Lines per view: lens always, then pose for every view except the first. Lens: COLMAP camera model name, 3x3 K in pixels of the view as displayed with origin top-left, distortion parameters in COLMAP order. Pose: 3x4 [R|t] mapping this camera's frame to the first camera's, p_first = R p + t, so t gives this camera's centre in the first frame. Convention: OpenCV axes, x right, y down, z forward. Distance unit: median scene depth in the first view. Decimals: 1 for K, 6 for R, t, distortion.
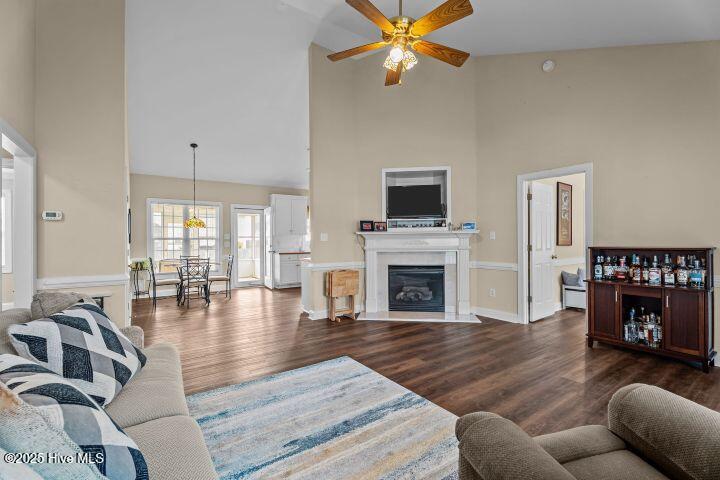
lens RADIAL K [[325.3, 0, 361.0], [0, 325.3, 236.7], [0, 0, 1]] dist [0.000254, -0.001710]
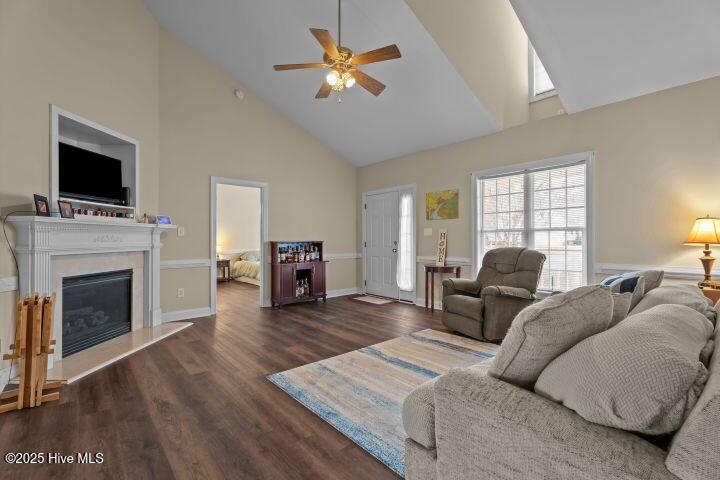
lens RADIAL K [[325.3, 0, 363.4], [0, 325.3, 238.7], [0, 0, 1]] dist [0.000254, -0.001710]
pose [[-0.112276, 0.006410, 0.993656, -0.582098], [-0.007602, 0.999944, -0.007309, 0.019569], [-0.993648, -0.008374, -0.112221, 0.568598]]
